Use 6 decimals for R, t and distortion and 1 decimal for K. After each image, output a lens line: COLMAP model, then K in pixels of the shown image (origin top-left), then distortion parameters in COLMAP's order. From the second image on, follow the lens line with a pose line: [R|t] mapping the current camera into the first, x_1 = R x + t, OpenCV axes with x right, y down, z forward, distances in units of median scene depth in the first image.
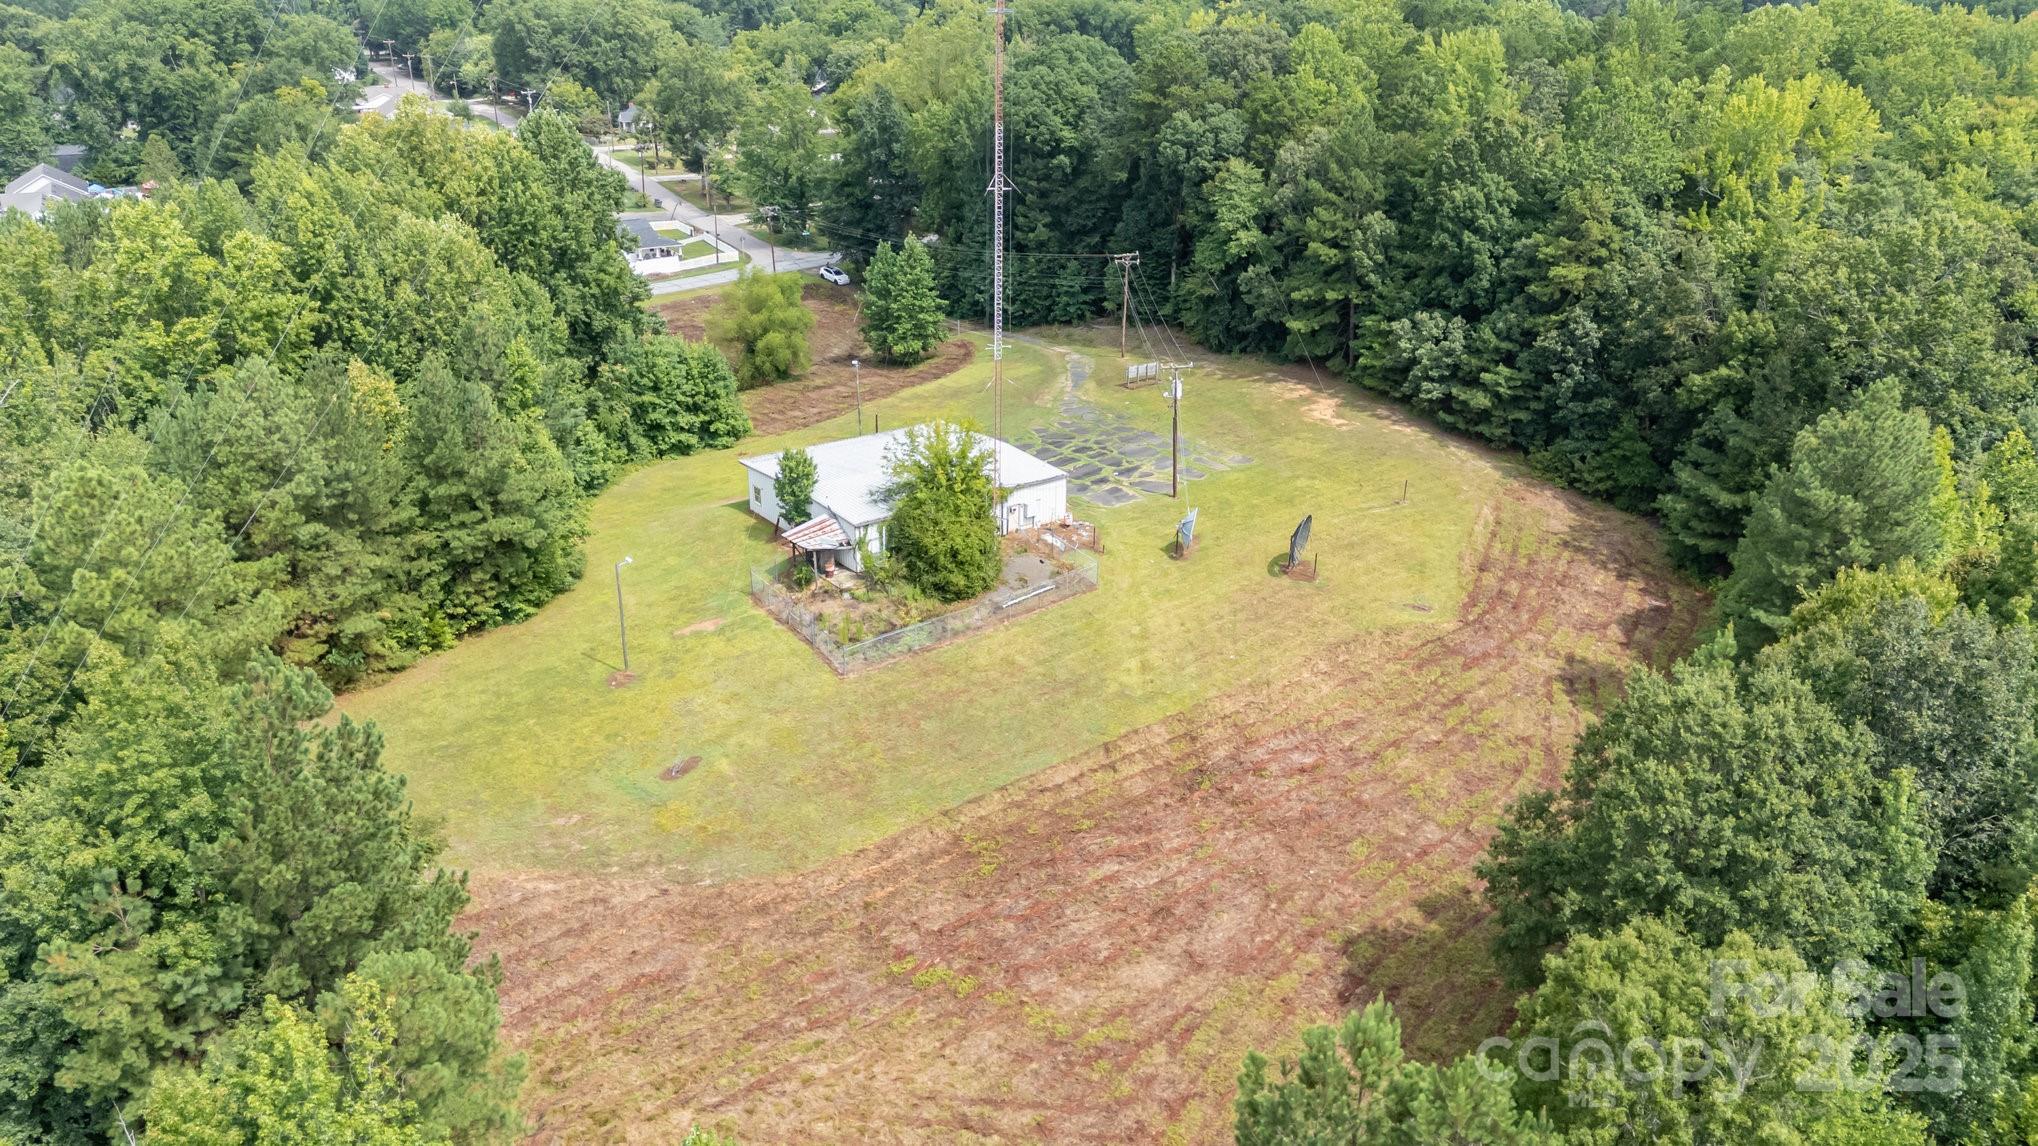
lens RADIAL K [[1487.0, 0, 1020.4], [0, 1487.0, 563.6], [0, 0, 1]] dist [0.069740, 0.000574]
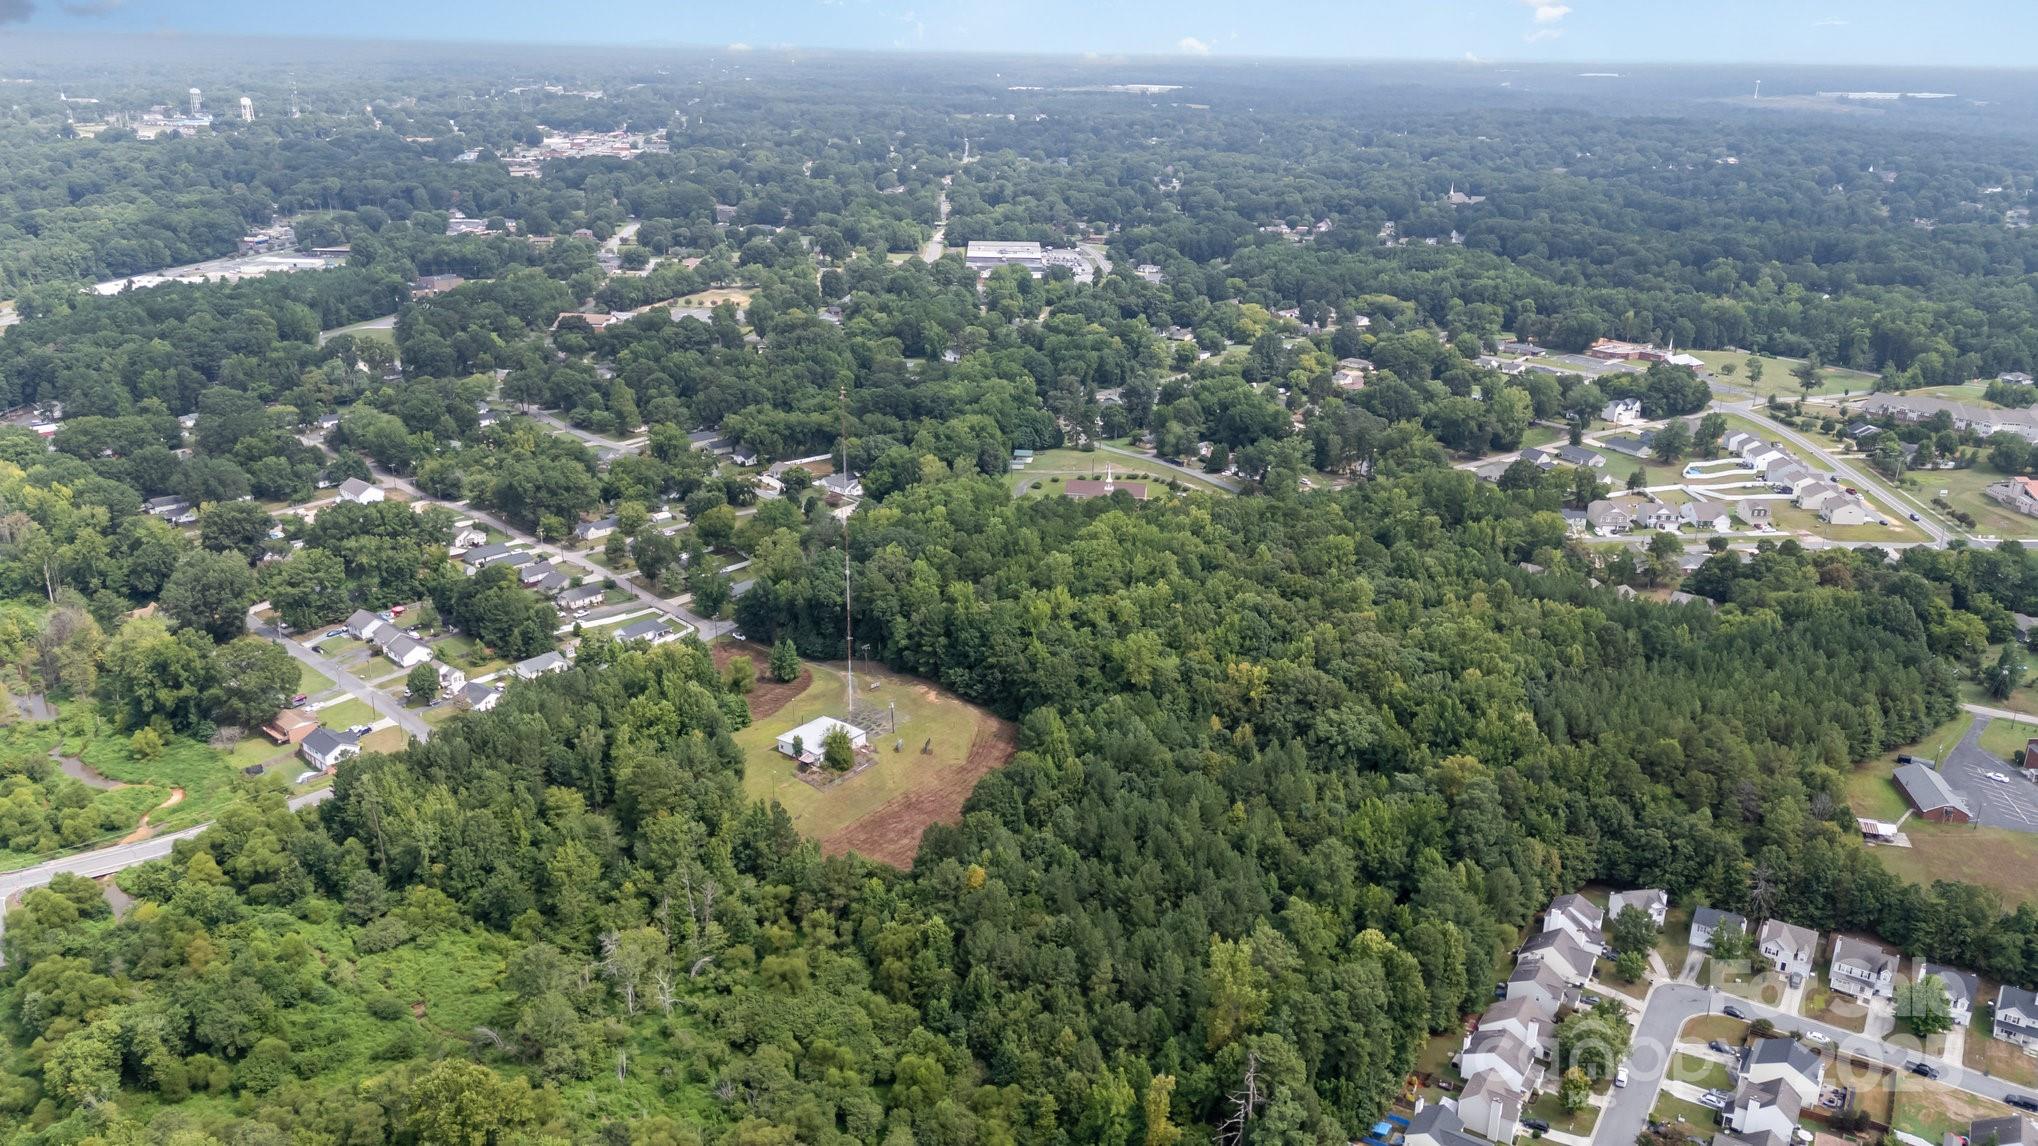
lens RADIAL K [[1487.0, 0, 1031.5], [0, 1487.0, 563.8], [0, 0, 1]] dist [0.069740, 0.000574]
pose [[0.966273, -0.085214, 0.243014, -0.384762], [0.098641, 0.994167, -0.043605, -0.241618], [-0.237880, 0.066106, 0.969042, -2.417934]]
